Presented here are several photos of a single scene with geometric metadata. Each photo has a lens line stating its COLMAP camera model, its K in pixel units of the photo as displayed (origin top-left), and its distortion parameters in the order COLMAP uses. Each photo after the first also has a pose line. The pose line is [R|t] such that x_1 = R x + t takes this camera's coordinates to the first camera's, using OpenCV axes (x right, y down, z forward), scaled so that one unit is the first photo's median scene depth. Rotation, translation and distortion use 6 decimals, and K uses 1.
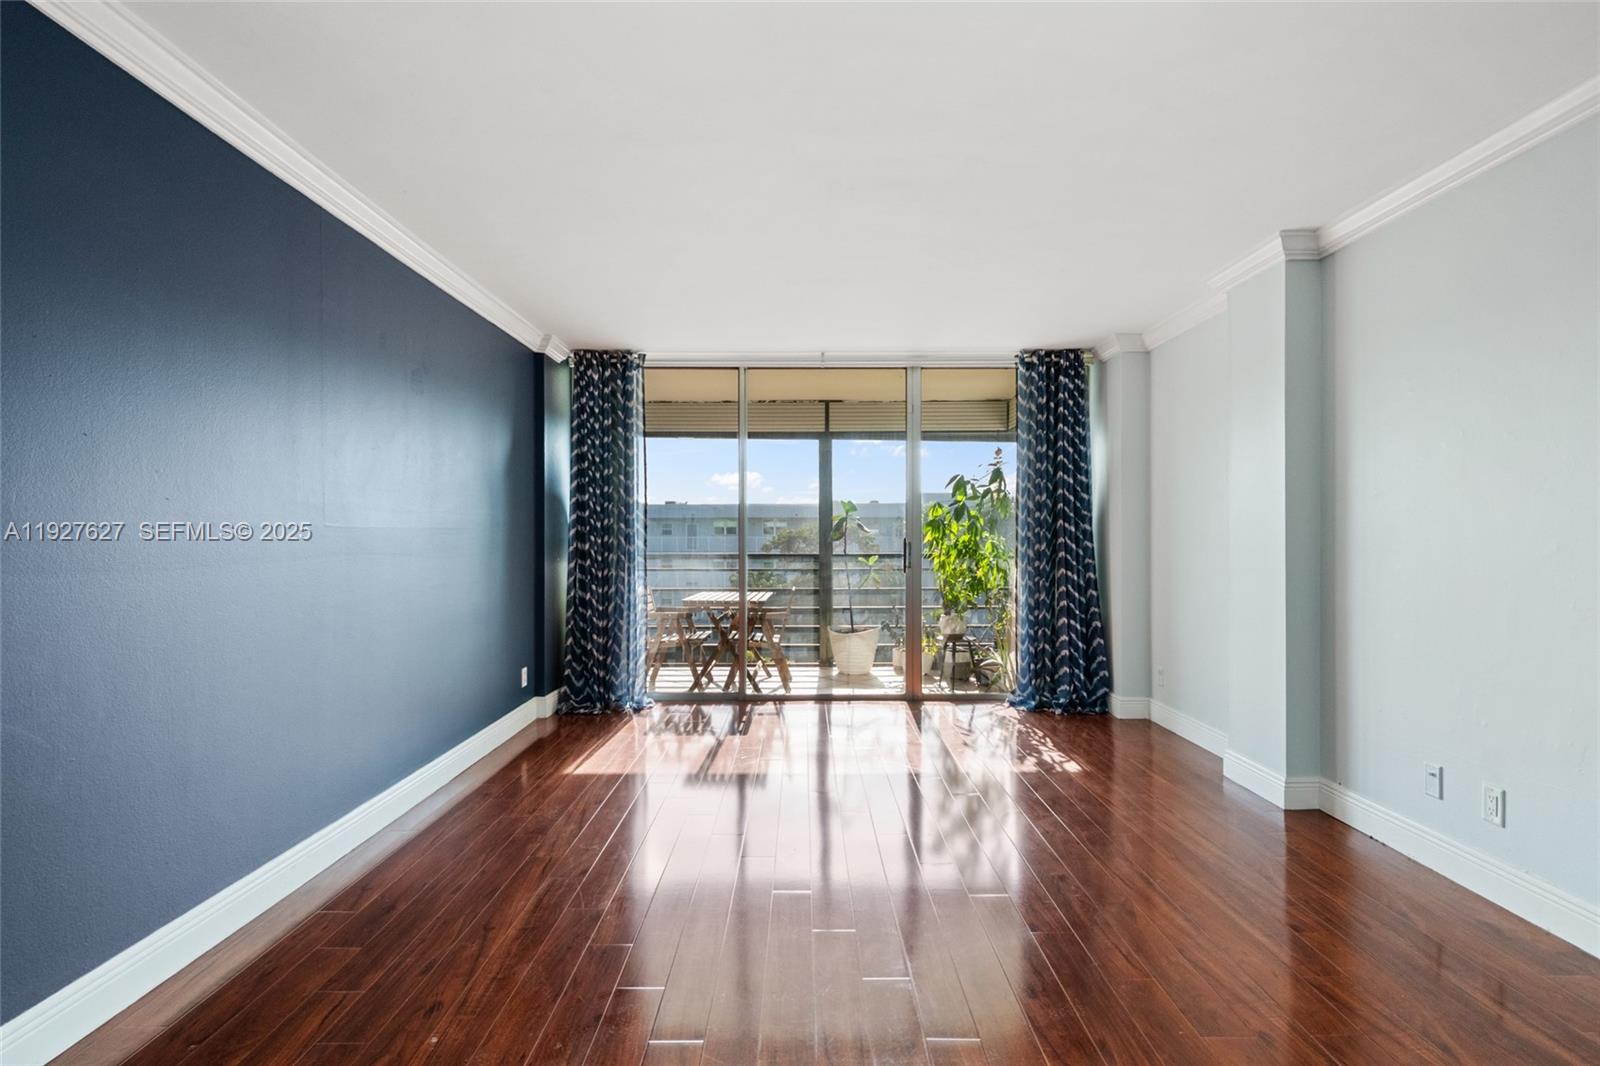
lens RADIAL K [[768.4, 0, 805.3], [0, 768.4, 537.8], [0, 0, 1]] dist [-0.000167, -0.000705]
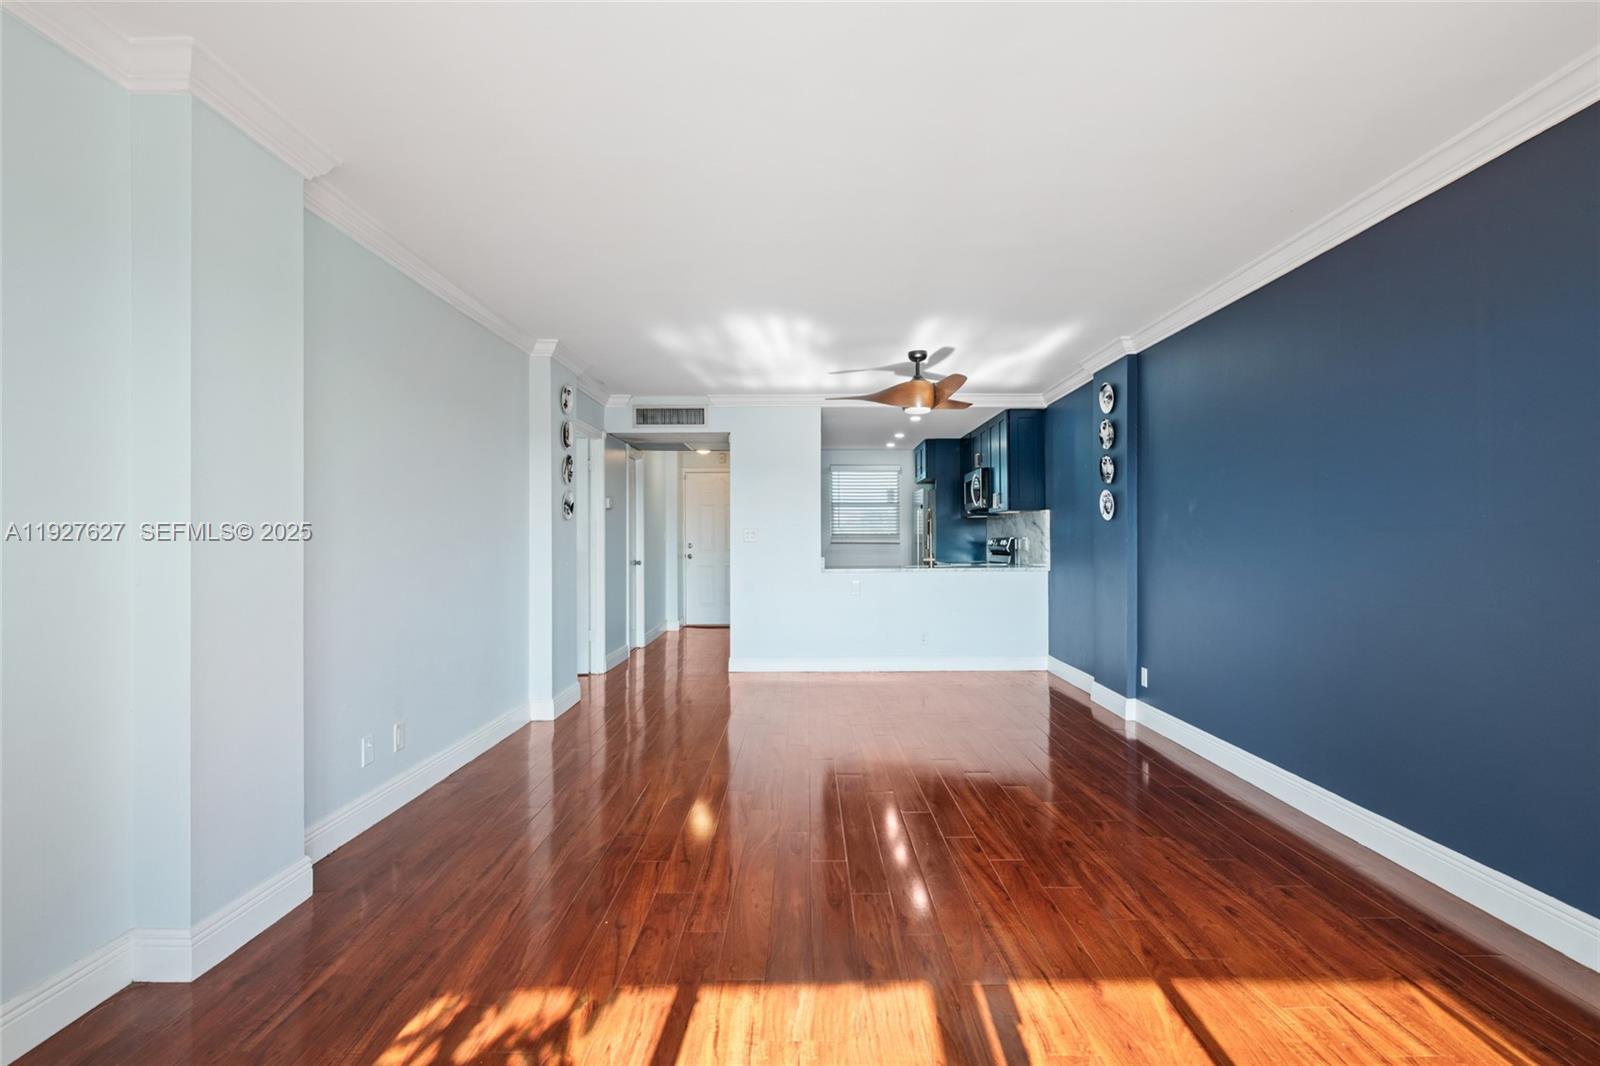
lens RADIAL K [[743.4, 0, 808.2], [0, 743.4, 540.0], [0, 0, 1]] dist [0.019439, -0.000058]
pose [[-0.999998, 0.001935, 0.000297, 0.079230], [0.001935, 0.999994, 0.002798, -0.001275], [-0.000292, 0.002799, -0.999996, 1.098102]]
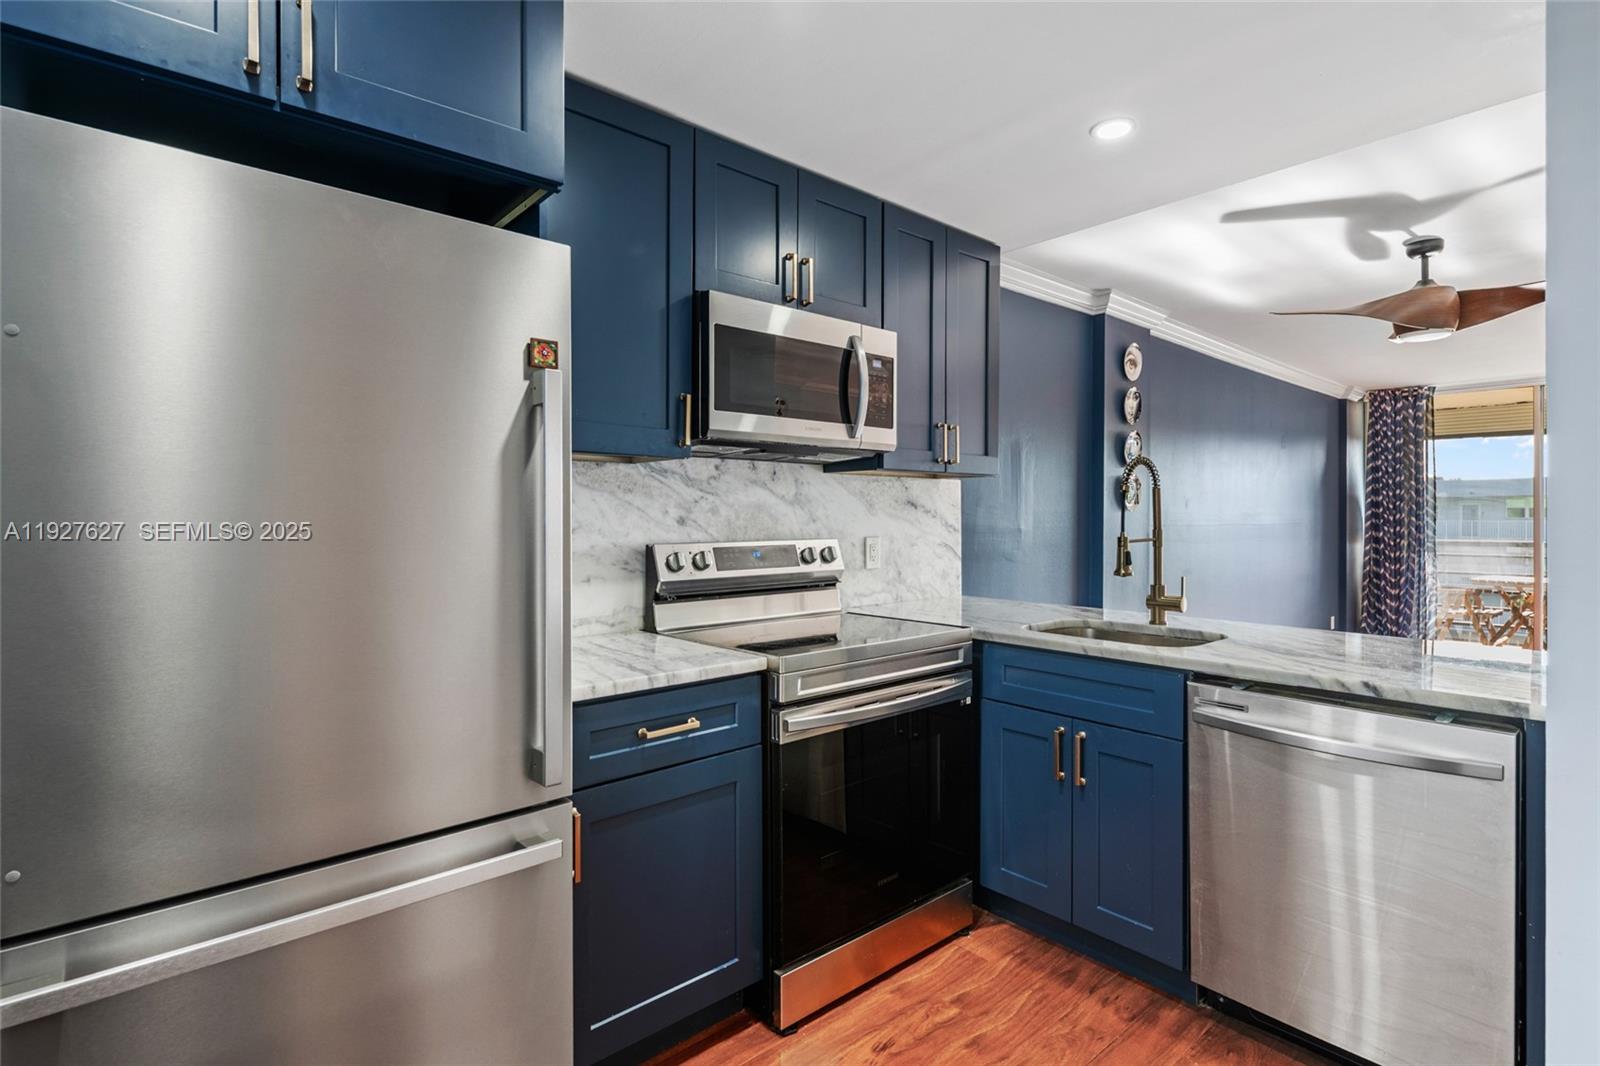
lens RADIAL K [[782.1, 0, 796.0], [0, 782.1, 519.9], [0, 0, 1]] dist [0.003694, -0.001643]
pose [[0.655919, 0.002329, -0.754827, 0.083445], [-0.001504, 0.999997, 0.001779, -0.015252], [0.754829, -0.000031, 0.655921, -0.689659]]
